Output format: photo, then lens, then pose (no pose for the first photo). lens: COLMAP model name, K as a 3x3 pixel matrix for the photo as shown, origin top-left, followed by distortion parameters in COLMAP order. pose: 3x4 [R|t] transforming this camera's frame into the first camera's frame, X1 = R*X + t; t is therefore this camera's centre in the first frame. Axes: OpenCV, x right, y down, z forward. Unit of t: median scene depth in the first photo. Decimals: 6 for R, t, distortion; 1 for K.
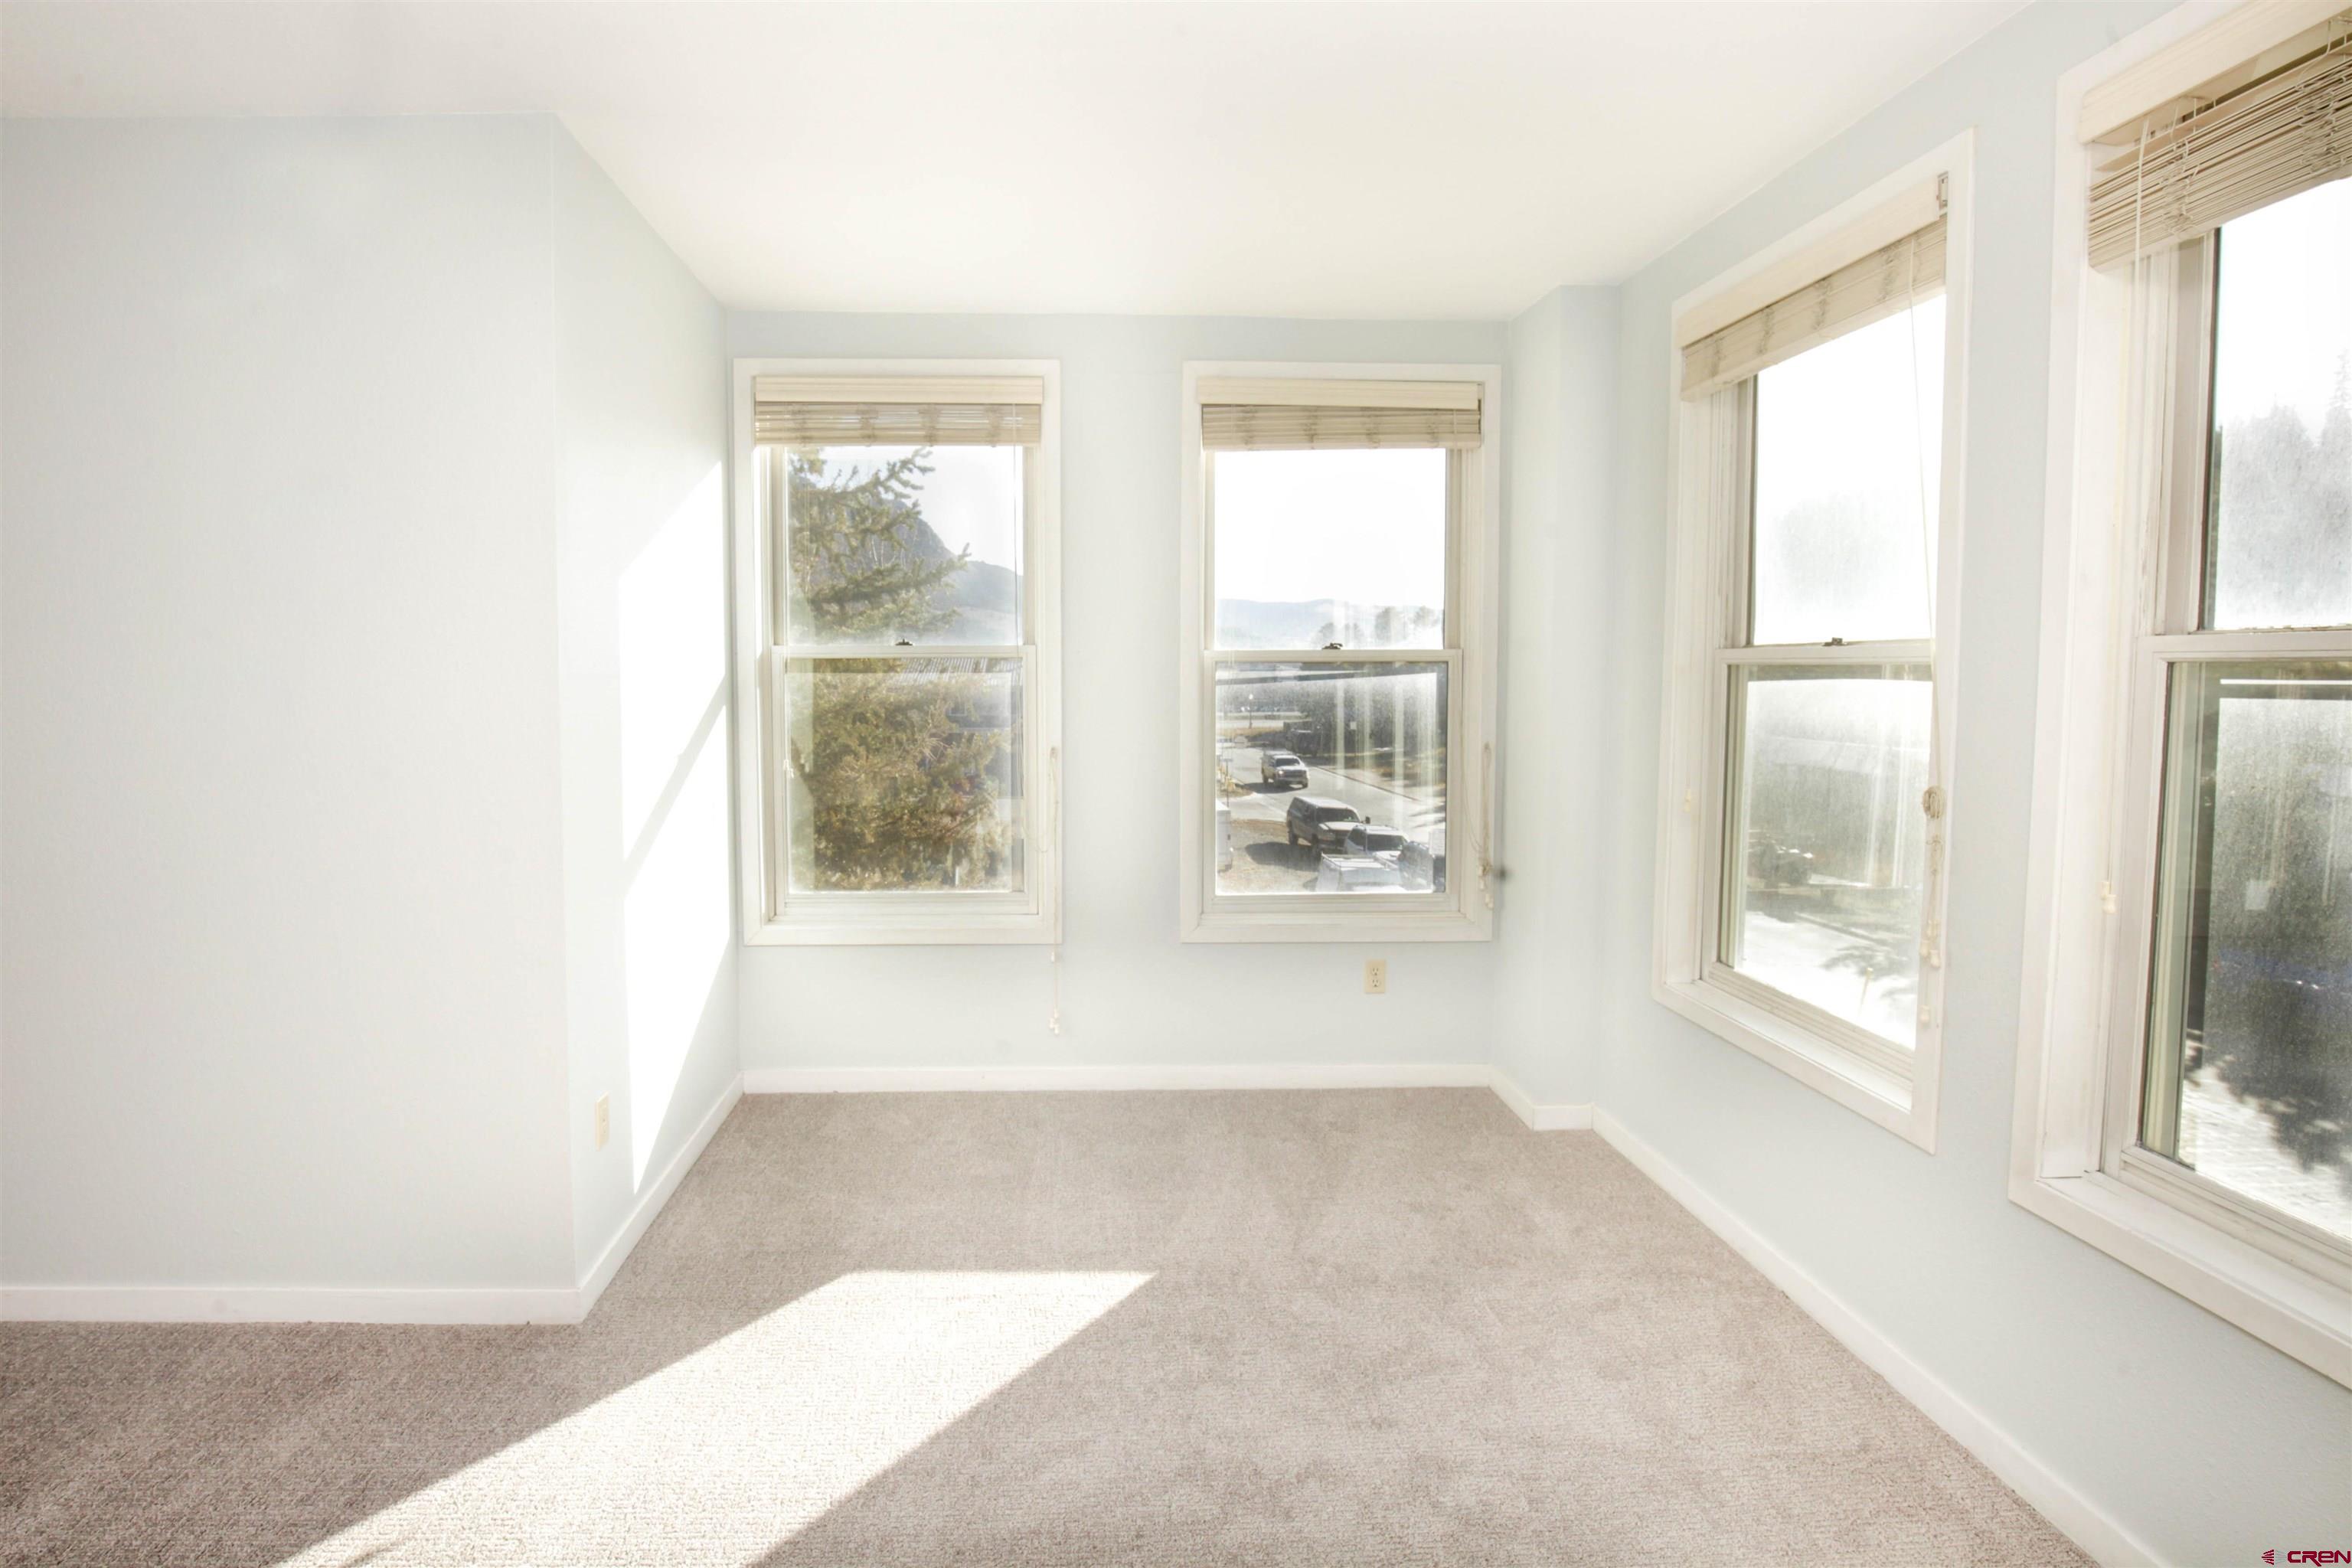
lens RADIAL K [[1181.4, 0, 1093.4], [0, 1181.4, 740.4], [0, 0, 1]] dist [-0.004224, -0.000647]
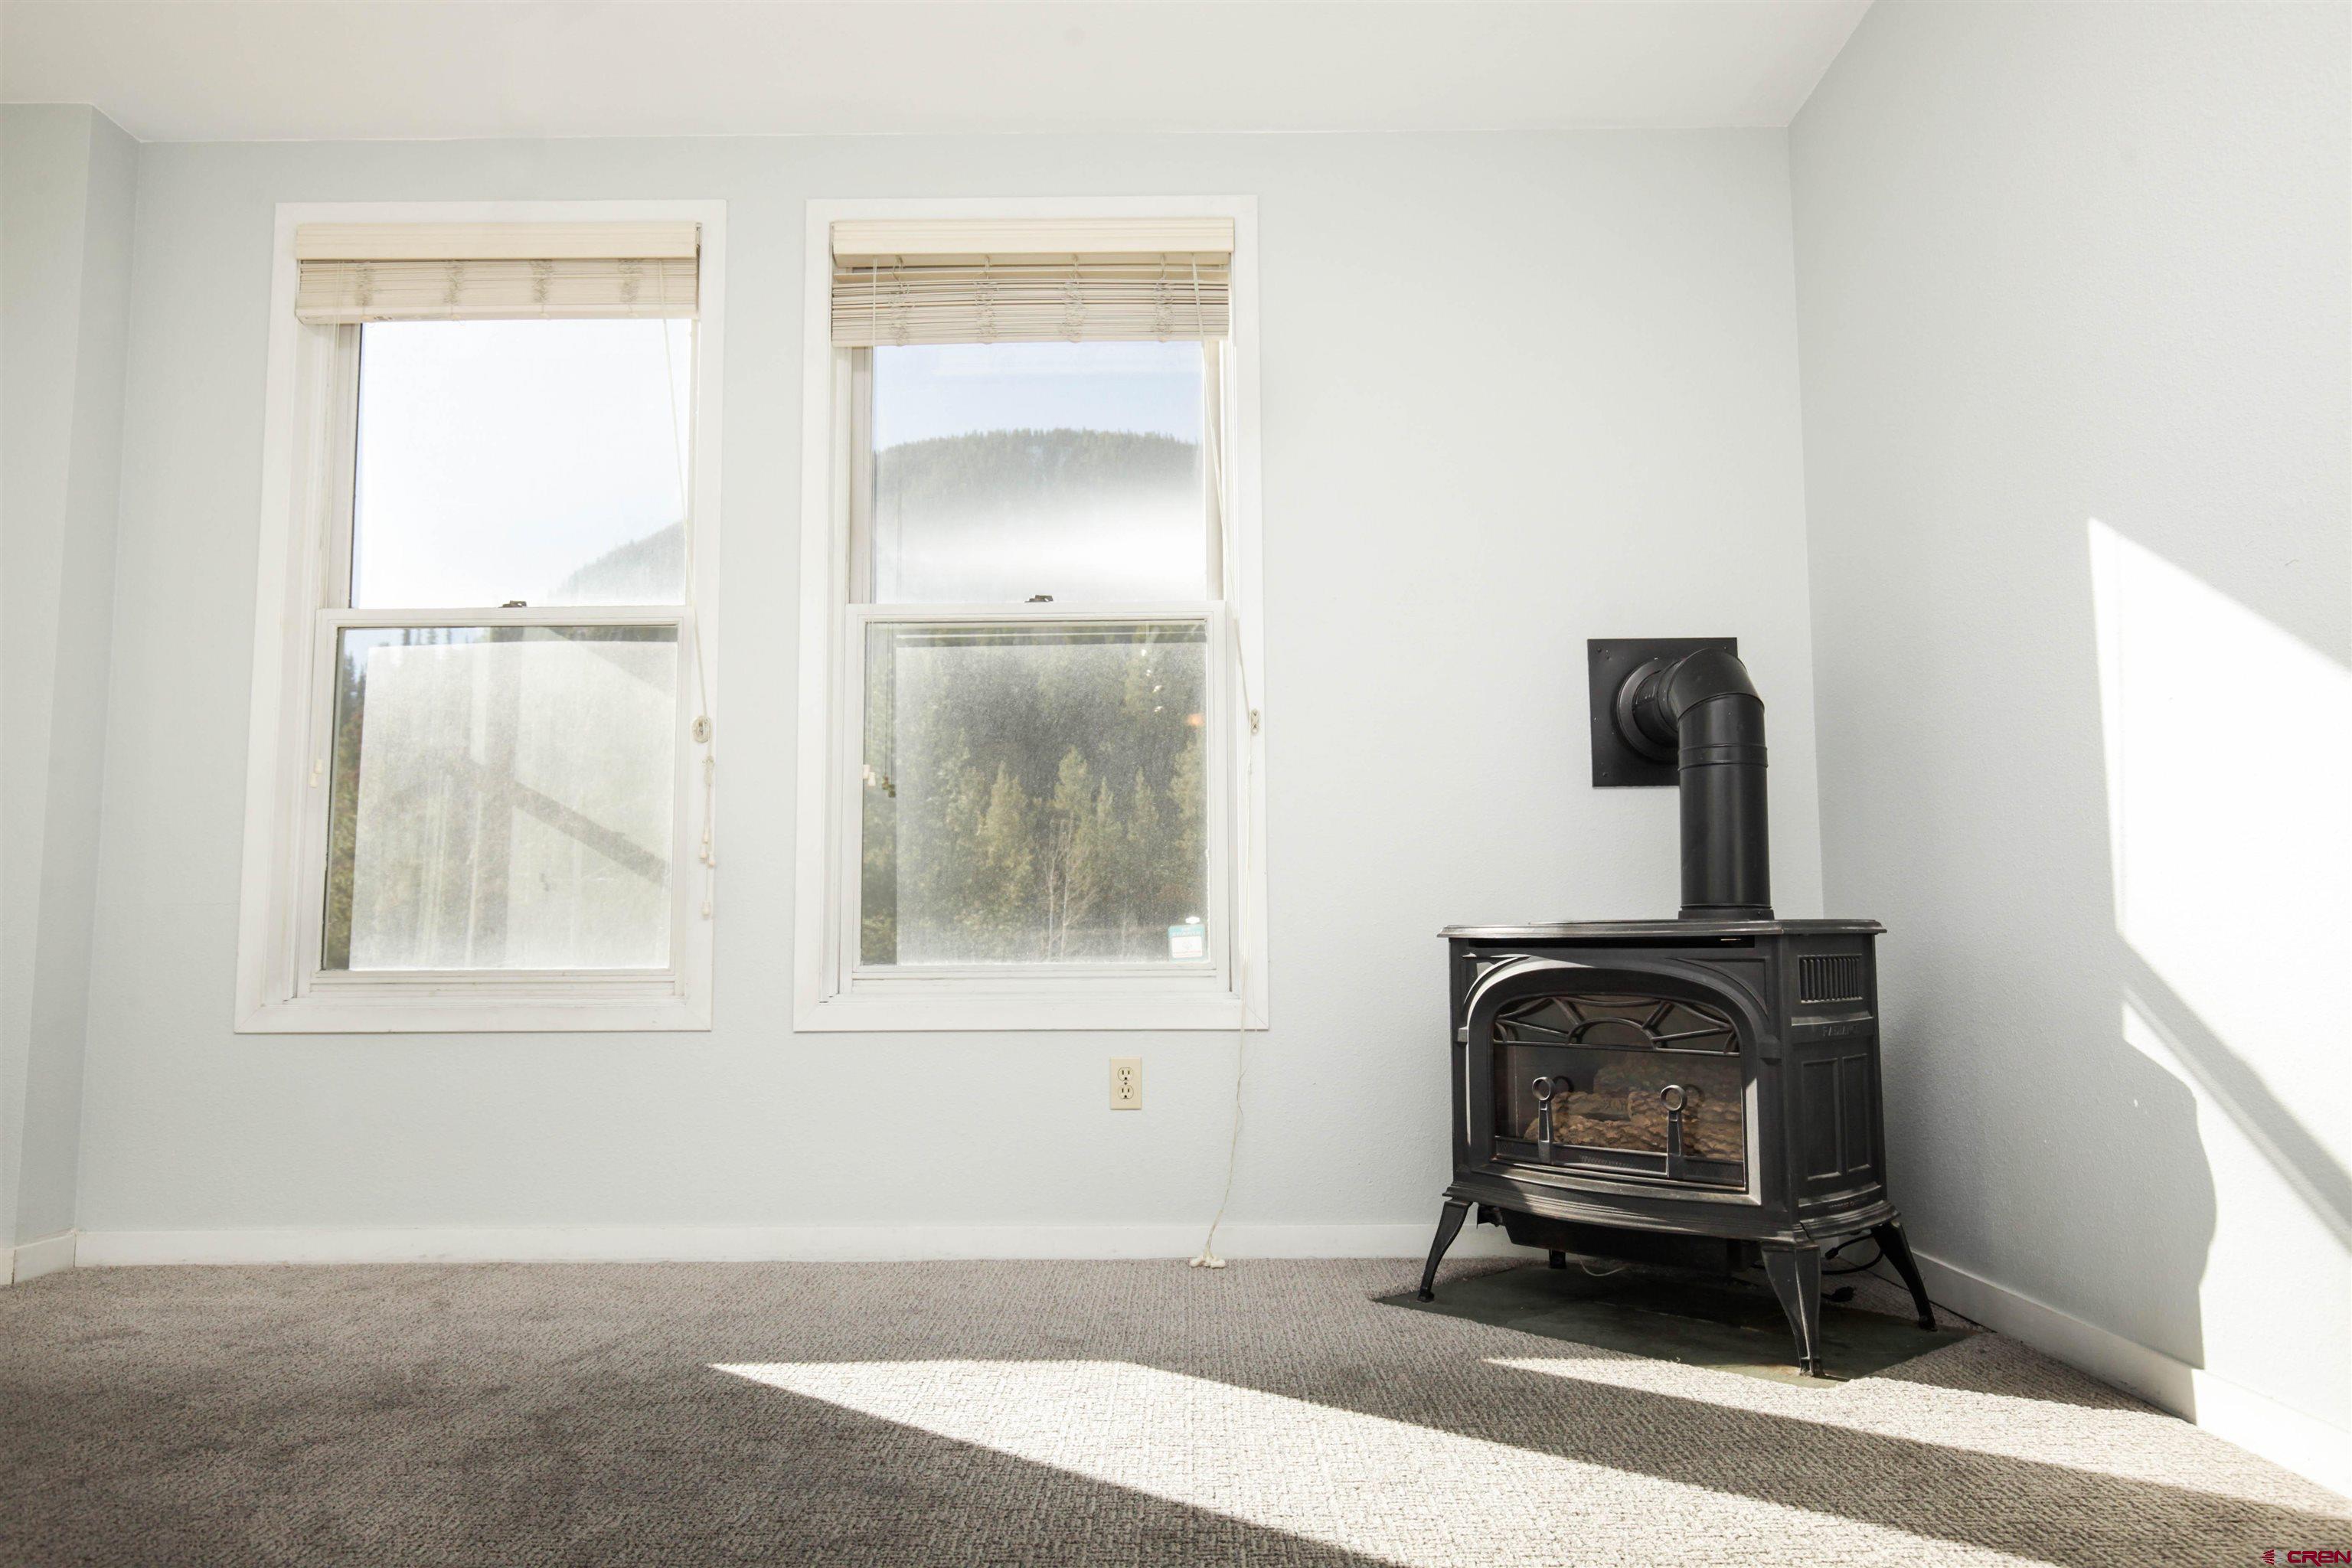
lens RADIAL K [[1697.9, 0, 1176.0], [0, 1697.9, 784.0], [0, 0, 1]] dist [0.039684, 0.000246]
pose [[0.053586, 0.107320, 0.992779, -0.556750], [0.069440, 0.991401, -0.110919, 0.192456], [-0.996146, 0.074882, 0.045673, 0.263321]]
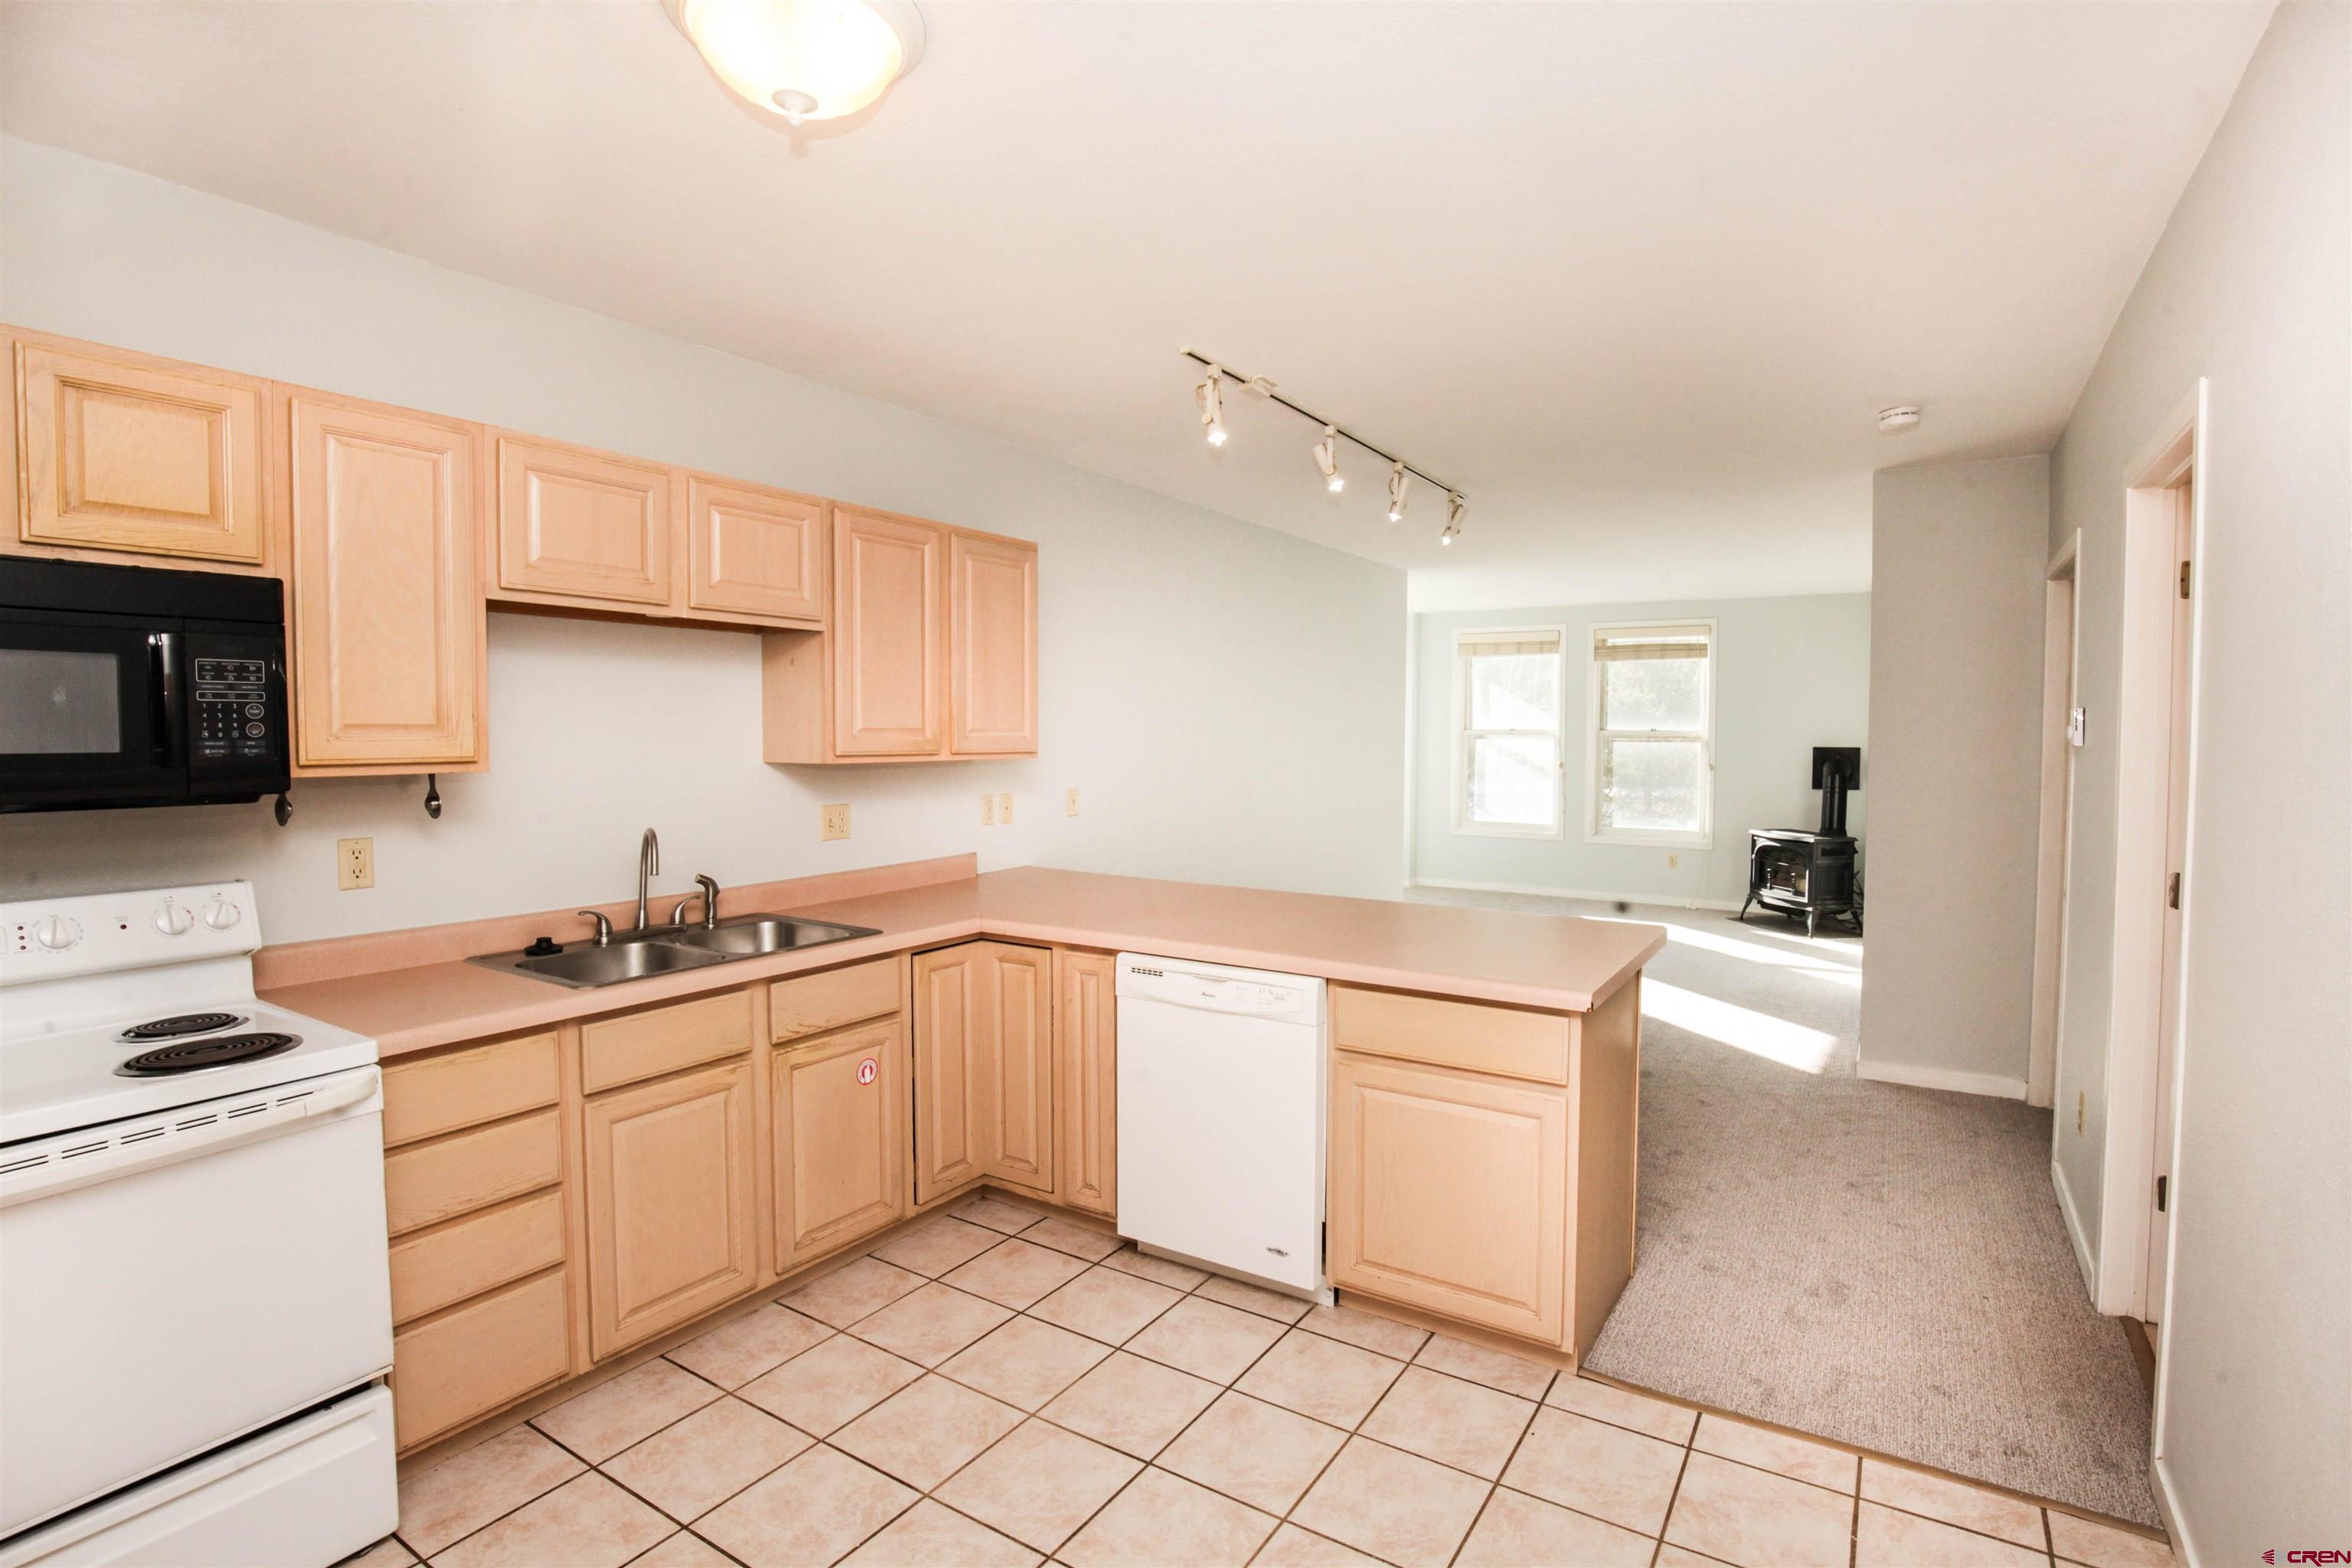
lens RADIAL K [[1105.5, 0, 1244.5], [0, 1105.5, 776.9], [0, 0, 1]] dist [-0.001556, -0.000193]
pose [[0.545301, -0.031746, 0.837639, -2.104643], [0.050059, 0.998732, 0.005263, 0.008196], [-0.836744, 0.039062, 0.546199, -0.193824]]
